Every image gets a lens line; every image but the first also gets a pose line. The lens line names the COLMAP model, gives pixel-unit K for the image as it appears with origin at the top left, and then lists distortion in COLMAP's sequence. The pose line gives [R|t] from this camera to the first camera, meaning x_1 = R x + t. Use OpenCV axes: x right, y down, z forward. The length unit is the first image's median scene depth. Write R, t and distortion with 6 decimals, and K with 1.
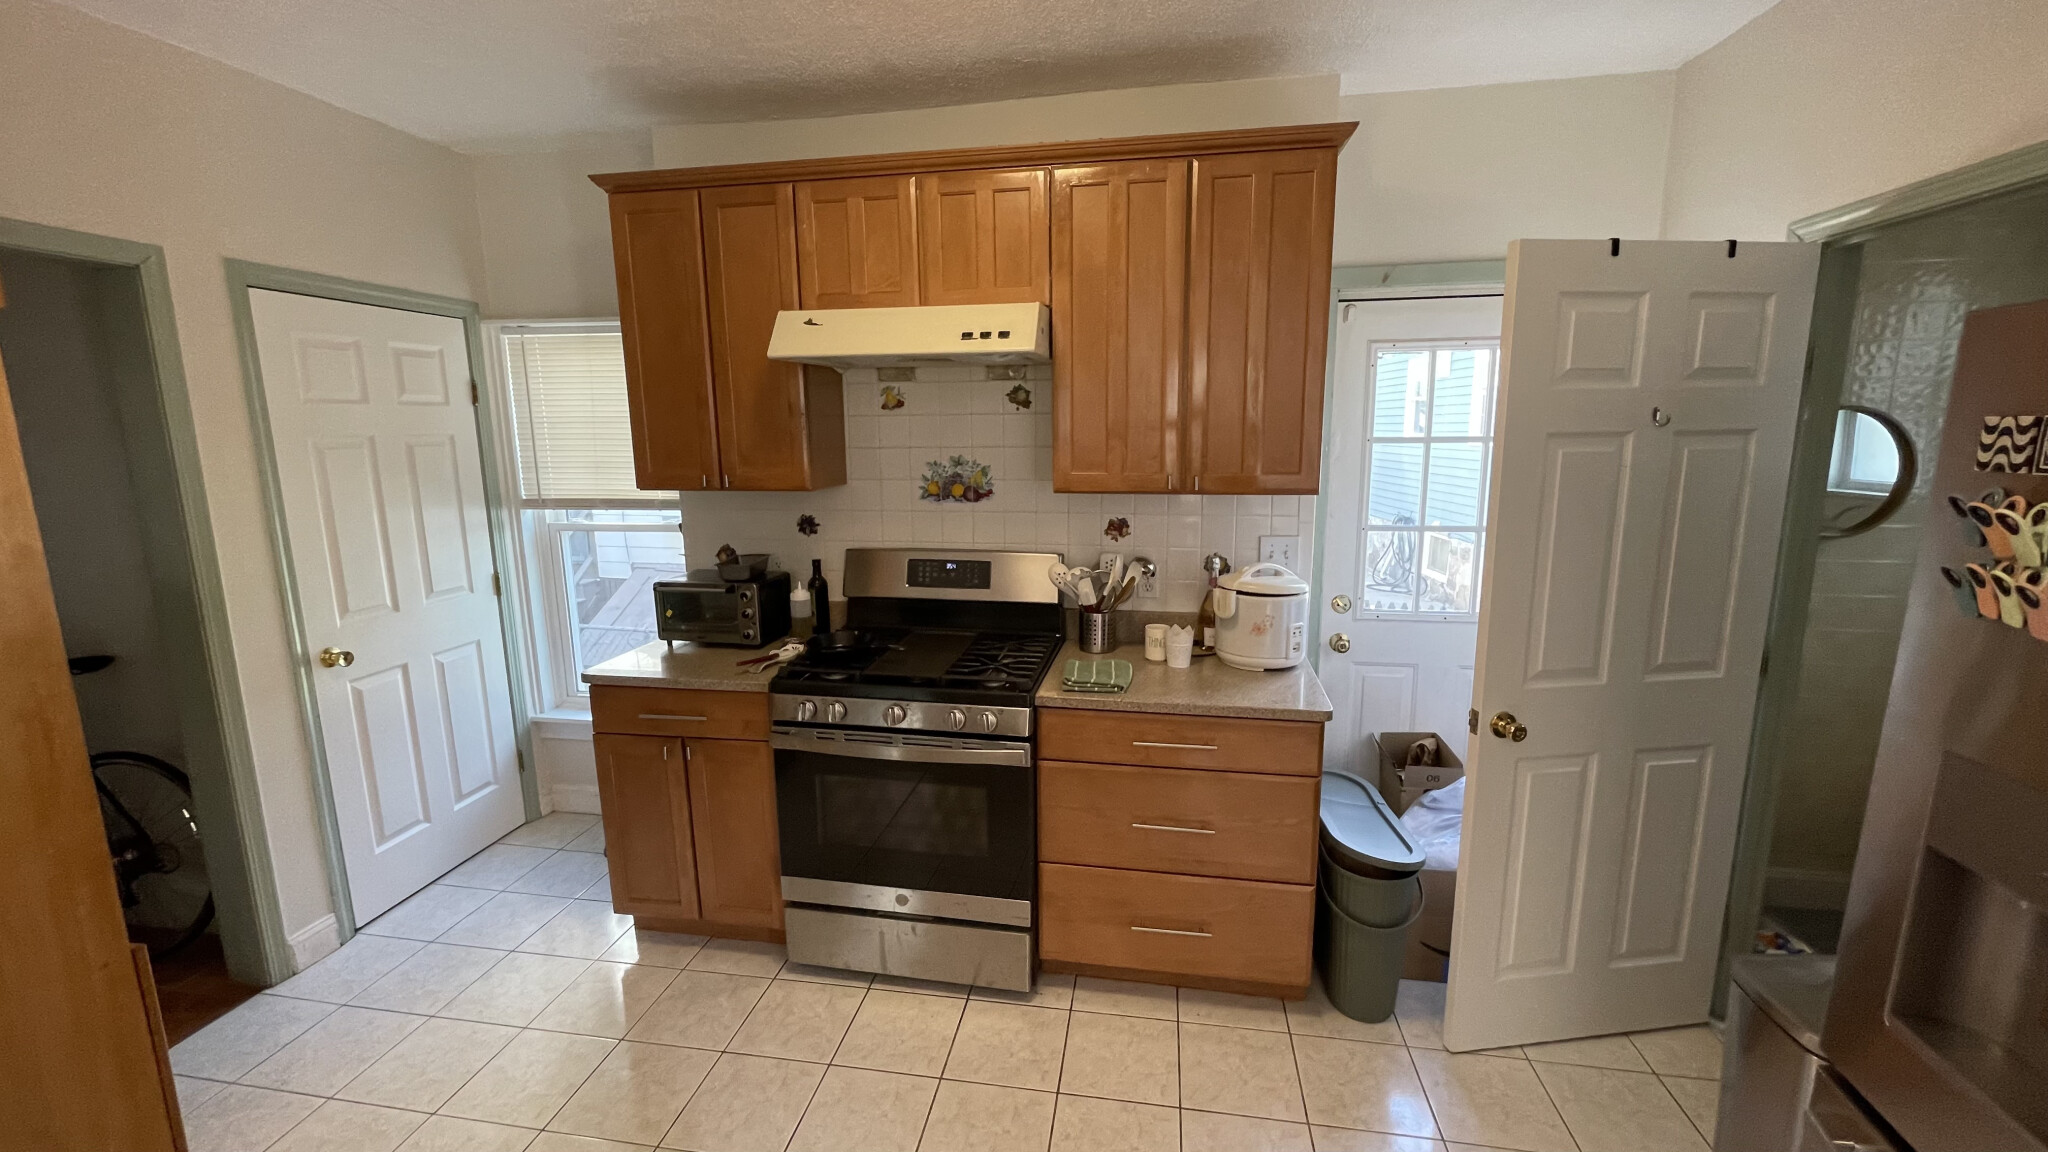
lens RADIAL K [[832.2, 0, 1014.2], [0, 832.2, 573.0], [0, 0, 1]] dist [0.004278, -0.000484]
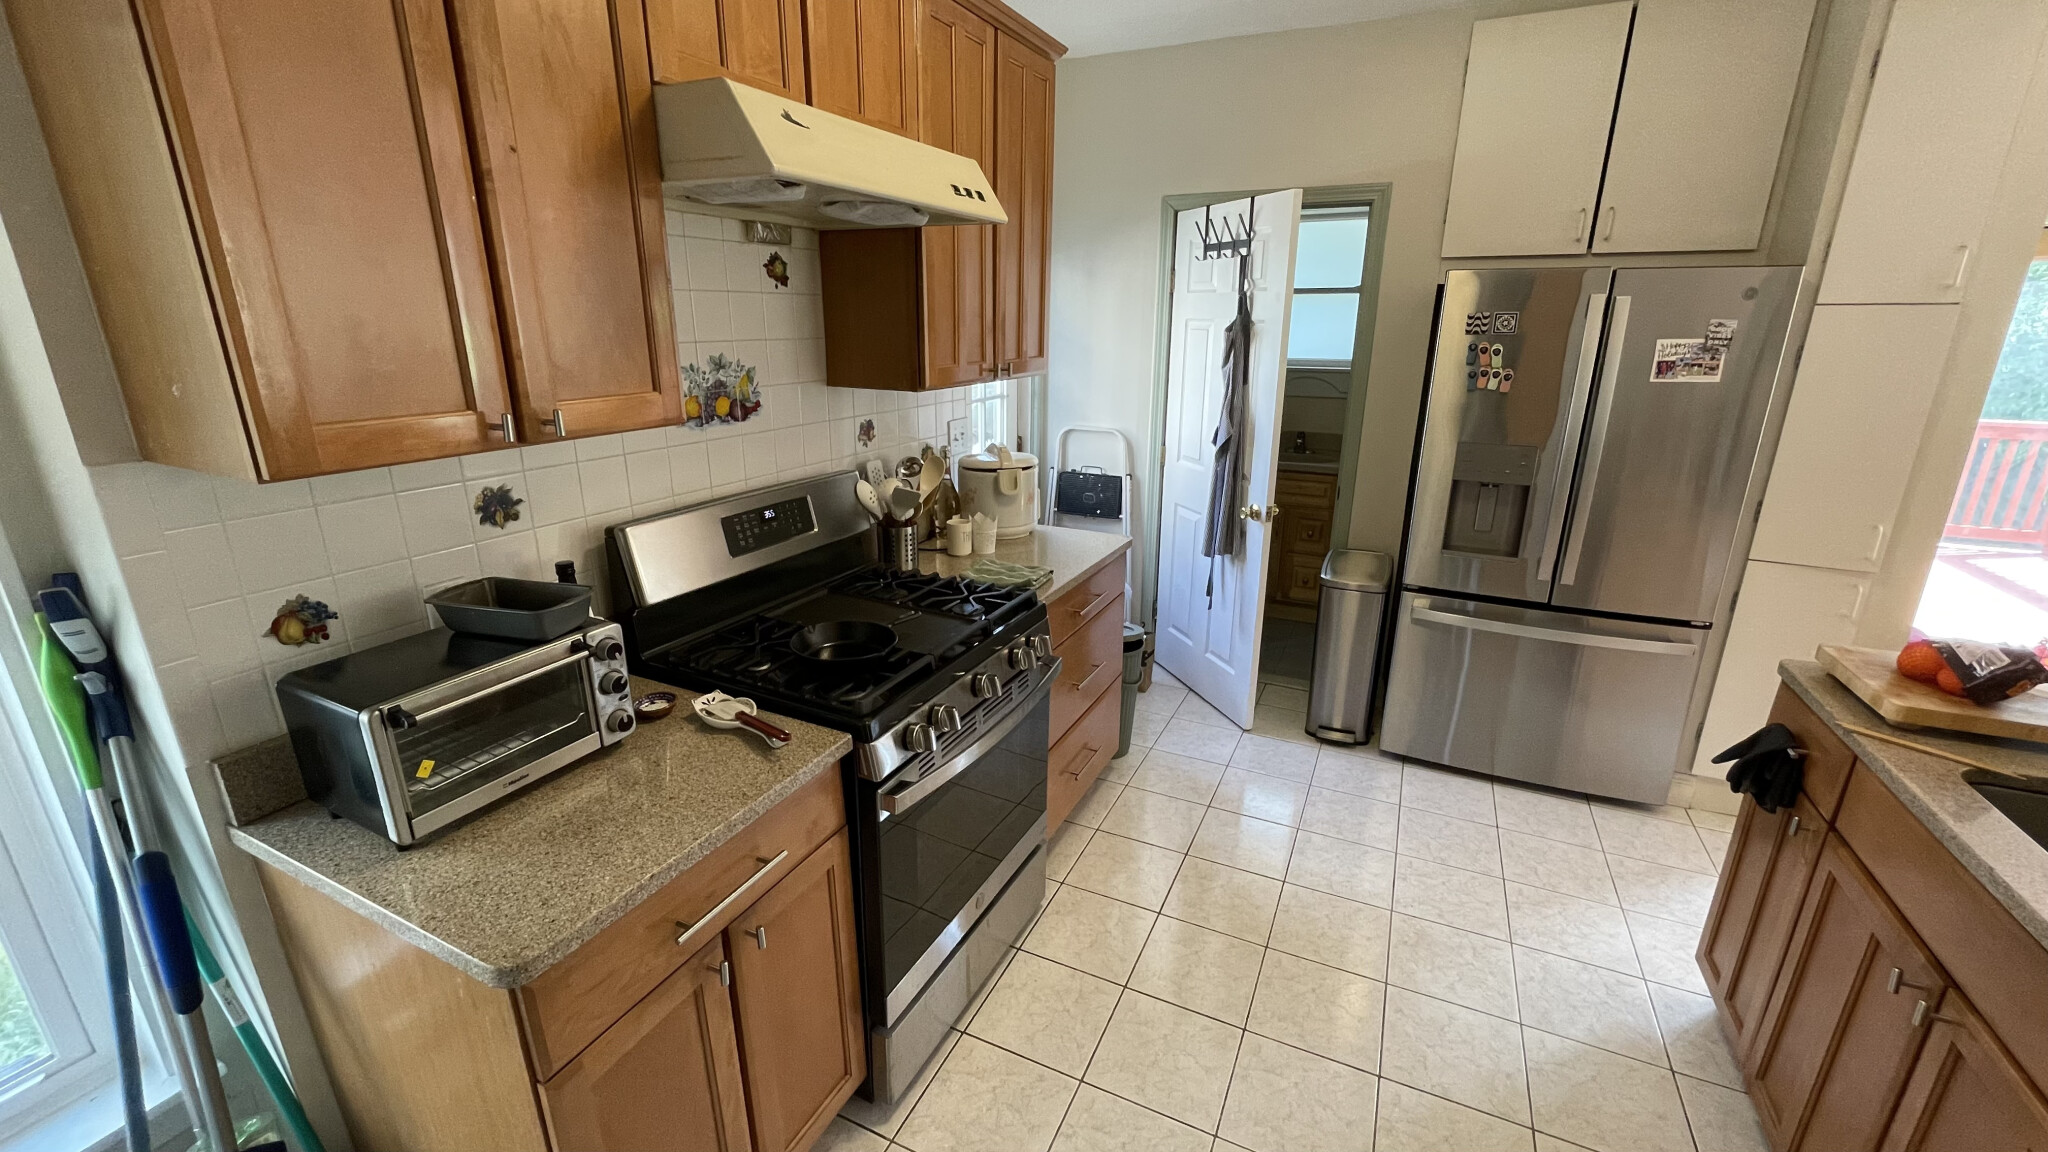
lens RADIAL K [[832.2, 0, 1021.6], [0, 832.2, 571.6], [0, 0, 1]] dist [0.004278, -0.000484]
pose [[0.275731, -0.275304, 0.920967, -0.671019], [0.162923, 0.957631, 0.237486, -0.093079], [-0.947327, 0.084564, 0.308902, 0.575350]]
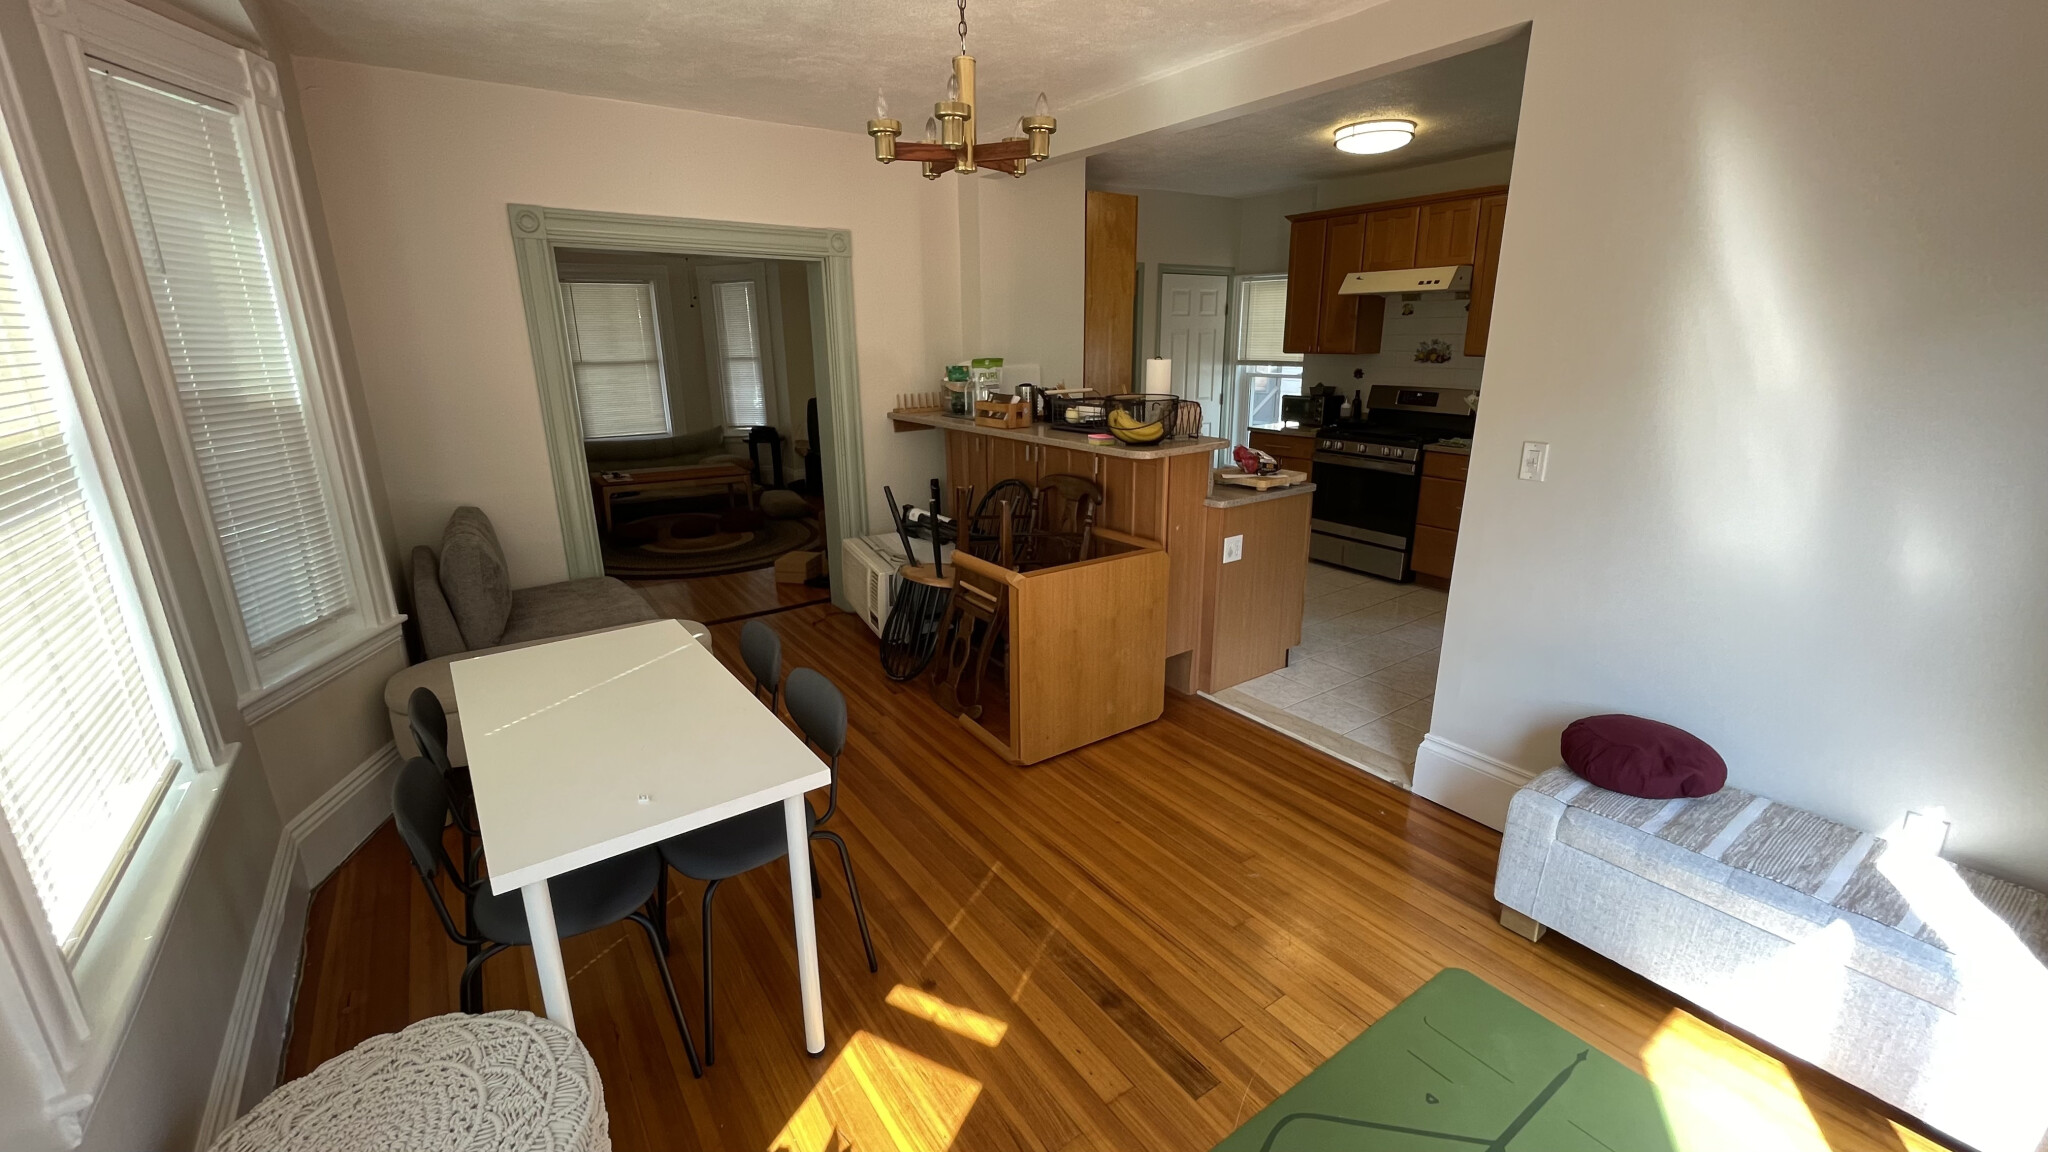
lens RADIAL K [[832.2, 0, 1034.5], [0, 832.2, 573.1], [0, 0, 1]] dist [0.004278, -0.000484]
pose [[0.719486, 0.194357, -0.666758, 0.676679], [-0.117980, 0.980294, 0.158441, 0.203927], [0.684413, -0.035332, 0.728238, -1.118729]]
